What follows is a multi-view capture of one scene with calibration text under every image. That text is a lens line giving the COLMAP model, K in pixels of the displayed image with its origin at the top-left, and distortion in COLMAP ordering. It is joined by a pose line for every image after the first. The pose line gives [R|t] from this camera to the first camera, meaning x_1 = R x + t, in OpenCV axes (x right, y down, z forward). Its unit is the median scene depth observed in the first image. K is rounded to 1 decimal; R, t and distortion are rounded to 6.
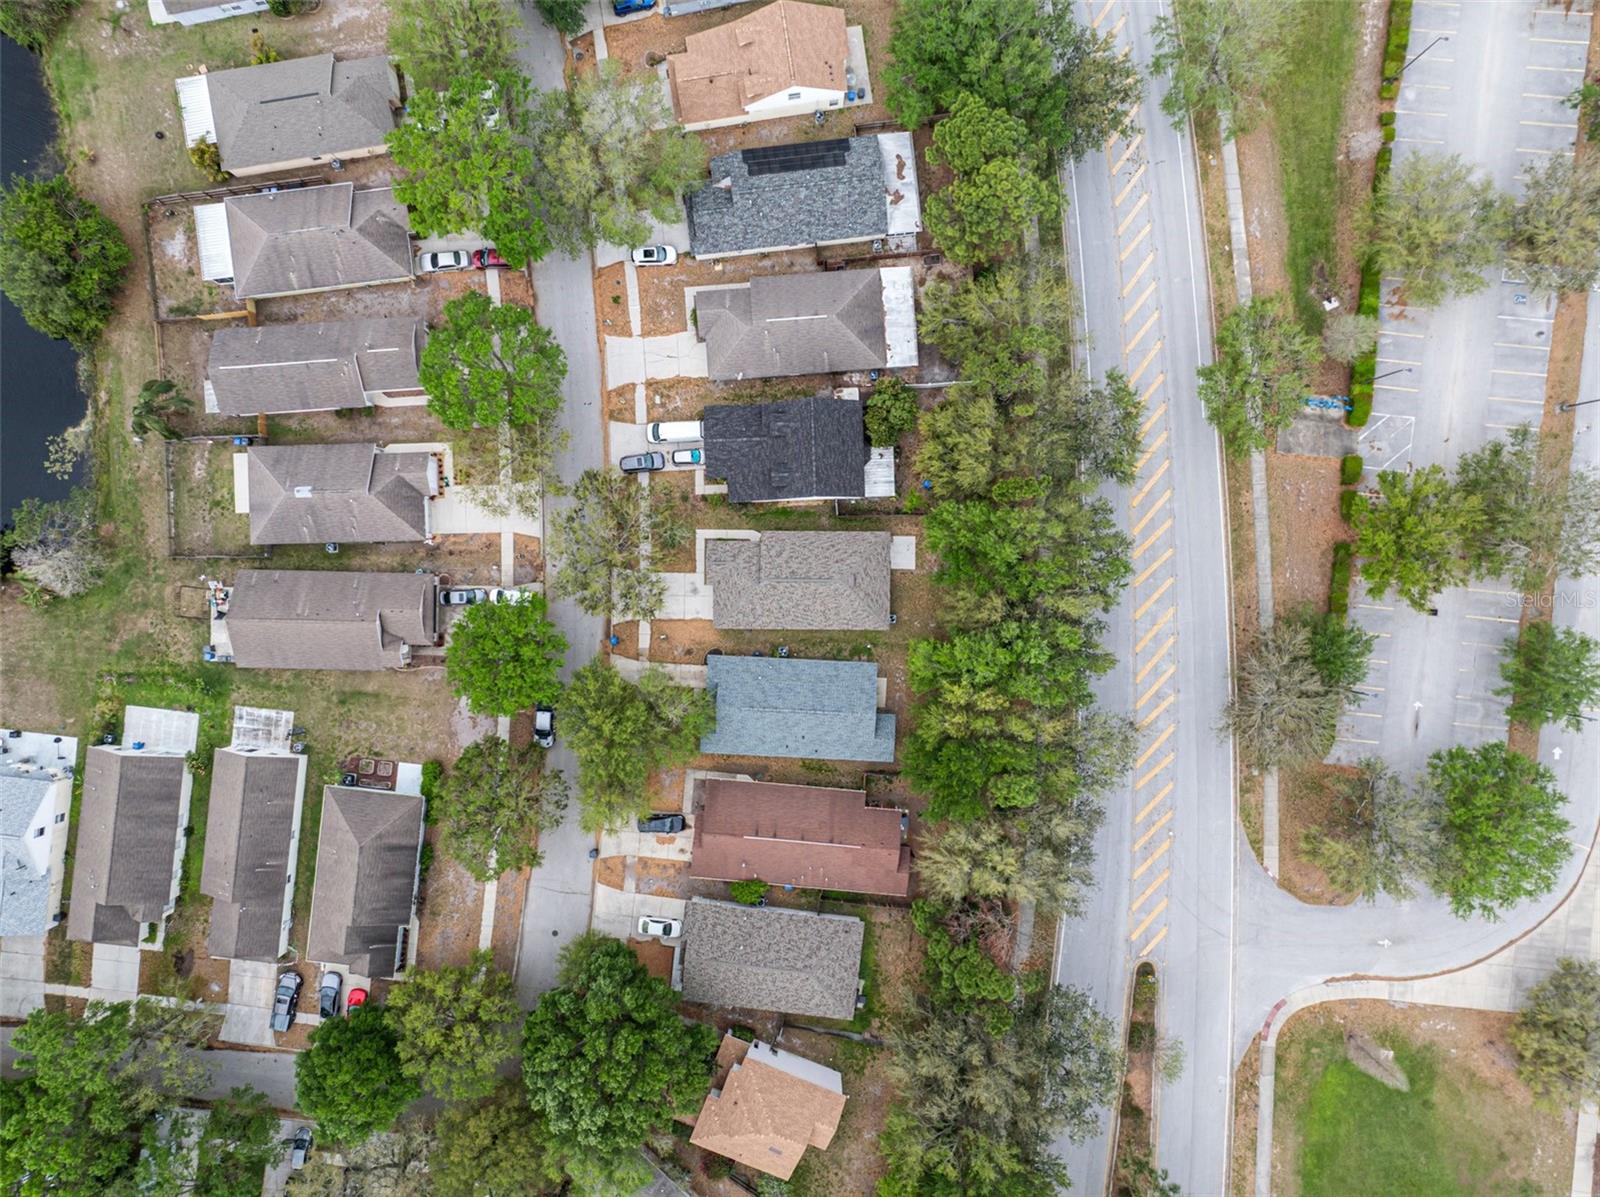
lens RADIAL K [[1119.8, 0, 800.0], [0, 1119.8, 598.5], [0, 0, 1]] dist [-0.002017, 0.000776]
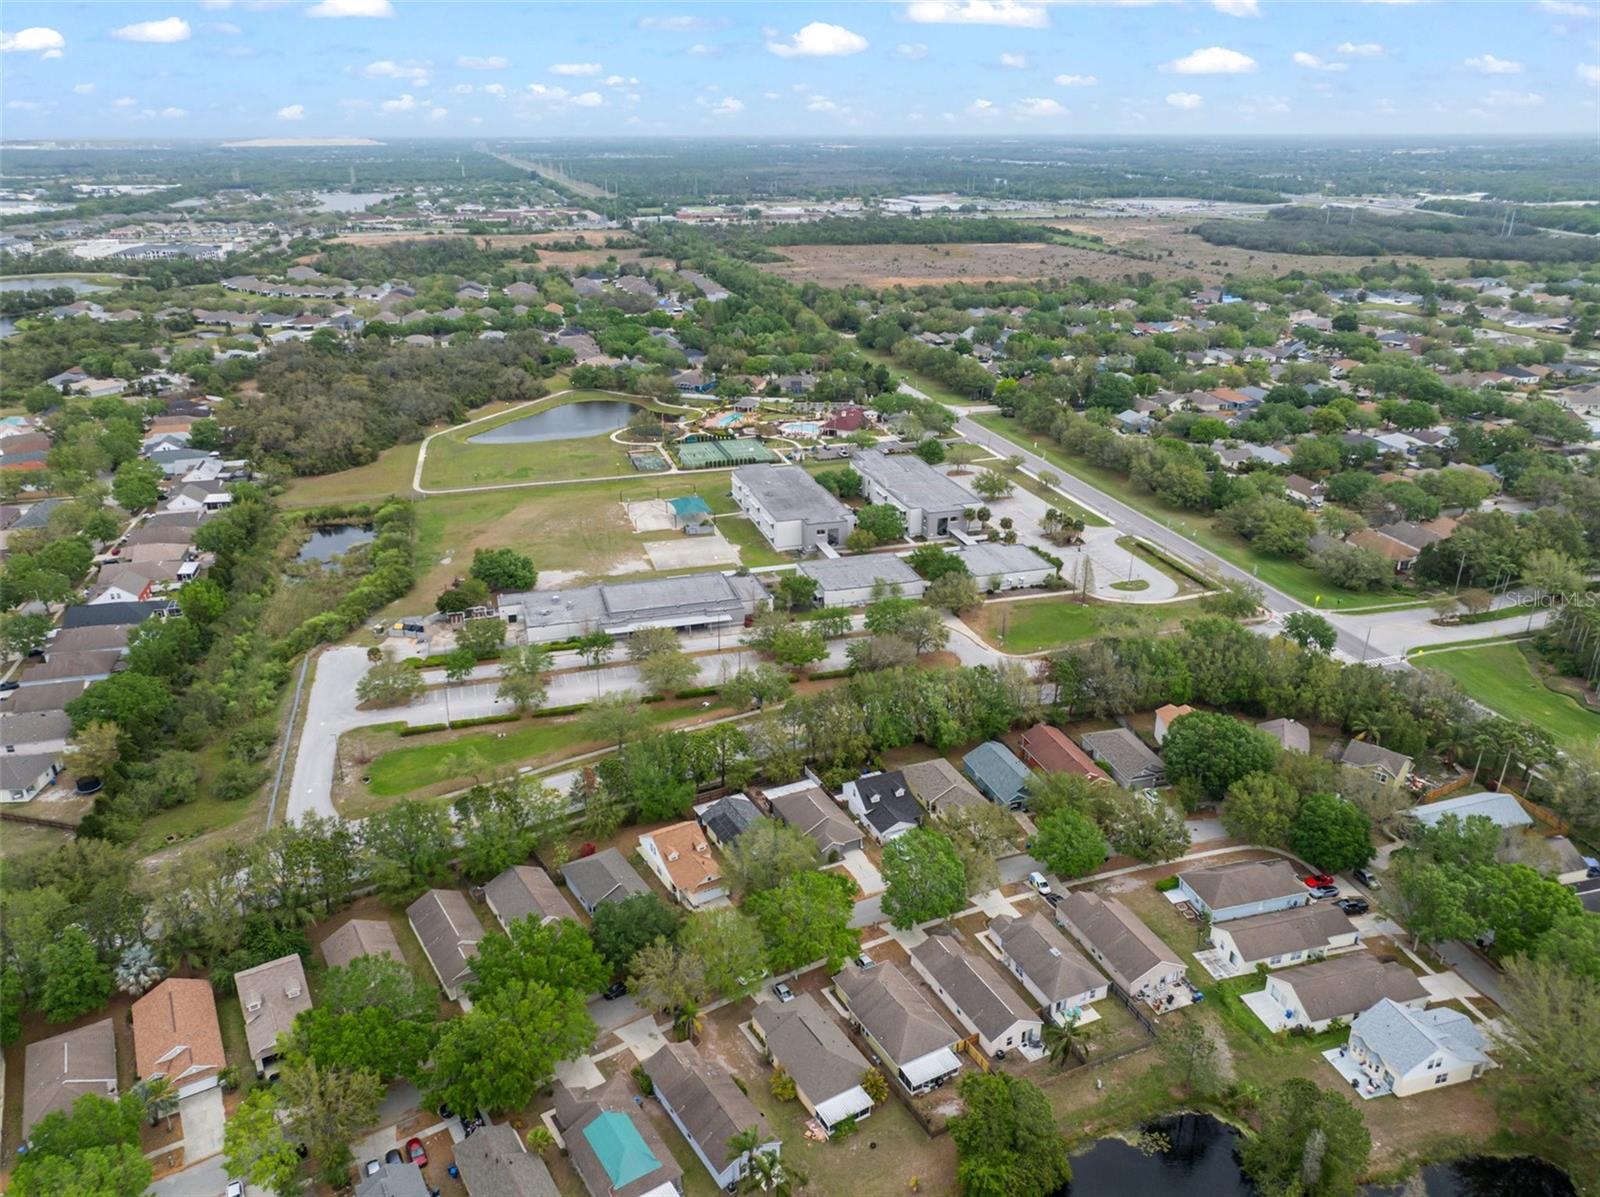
lens RADIAL K [[1117.0, 0, 799.6], [0, 1117.0, 672.0], [0, 0, 1]] dist [0.002541, -0.002815]
pose [[-0.375222, -0.397757, 0.837256, -1.339179], [0.926781, -0.177472, 0.331031, -0.791862], [0.016919, 0.900163, 0.435225, 0.031487]]
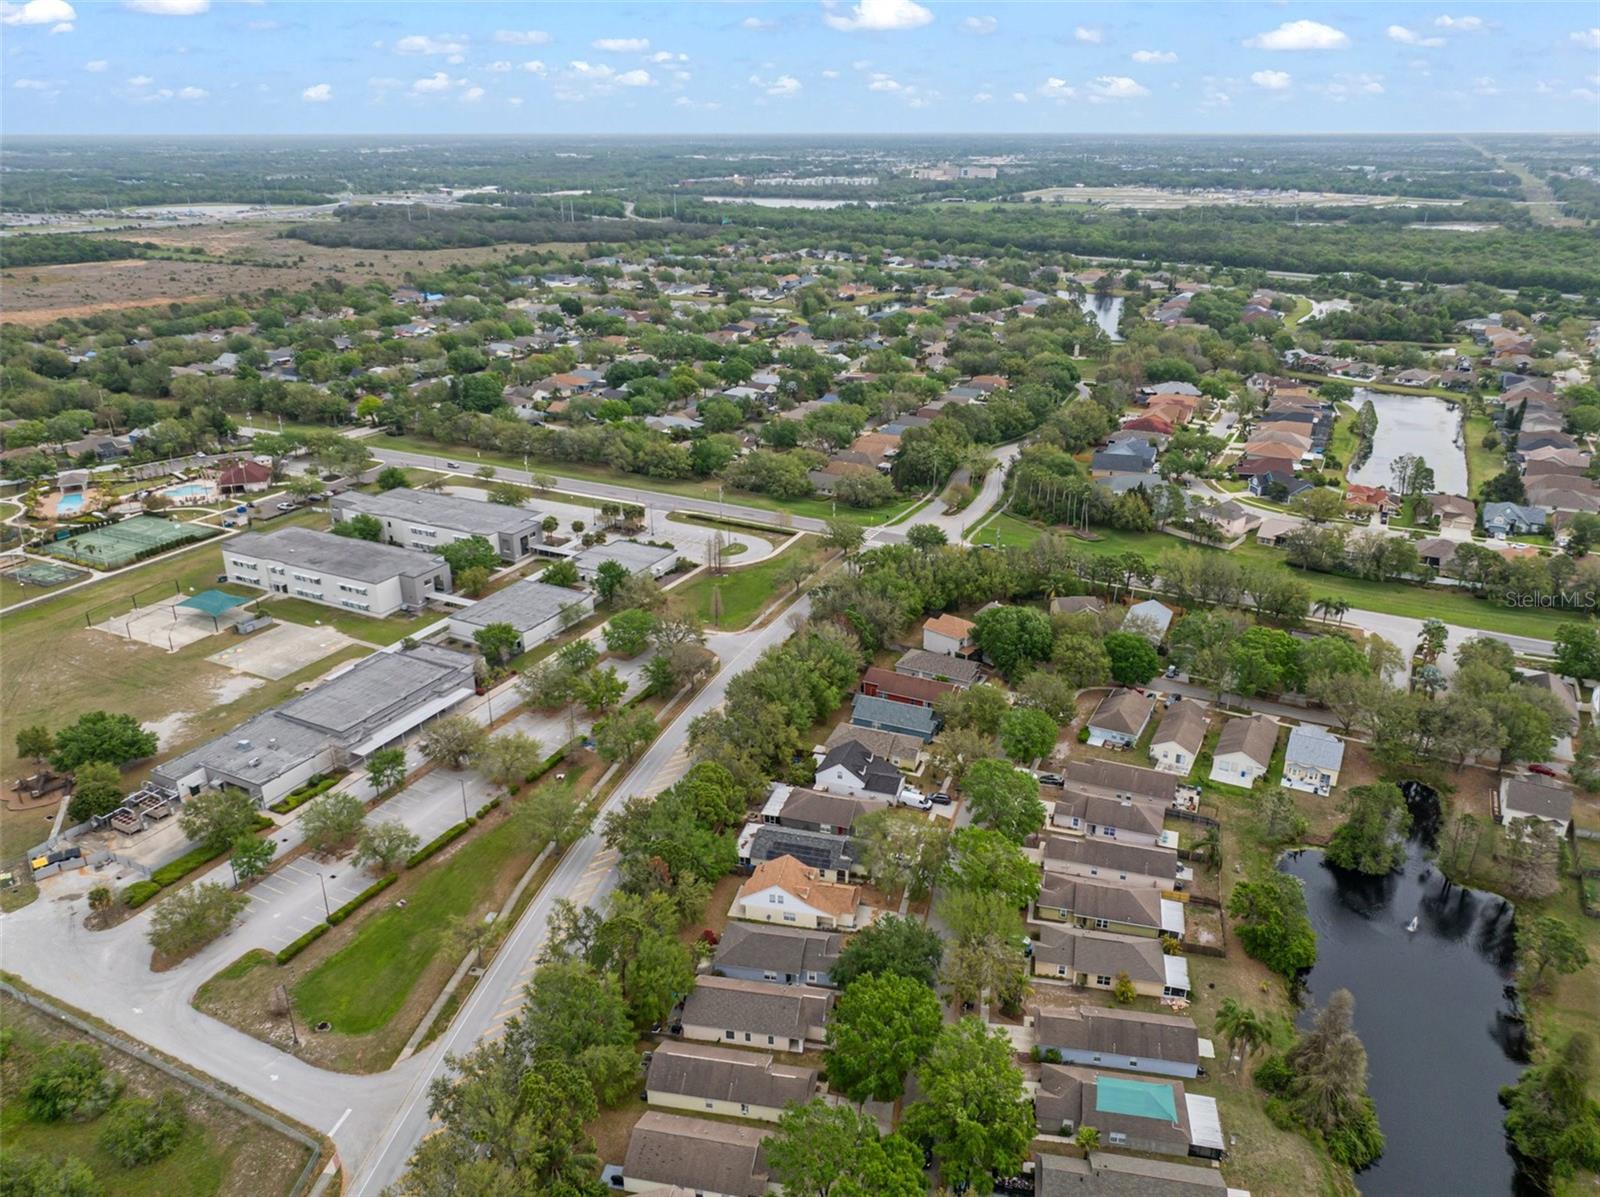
lens RADIAL K [[1094.3, 0, 793.0], [0, 1094.3, 715.6], [0, 0, 1]] dist [0.009615, -0.003068]
pose [[-0.929242, -0.164469, 0.330848, -0.483759], [0.369110, -0.452925, 0.811552, -1.574365], [0.016374, 0.876247, 0.481584, 0.032983]]
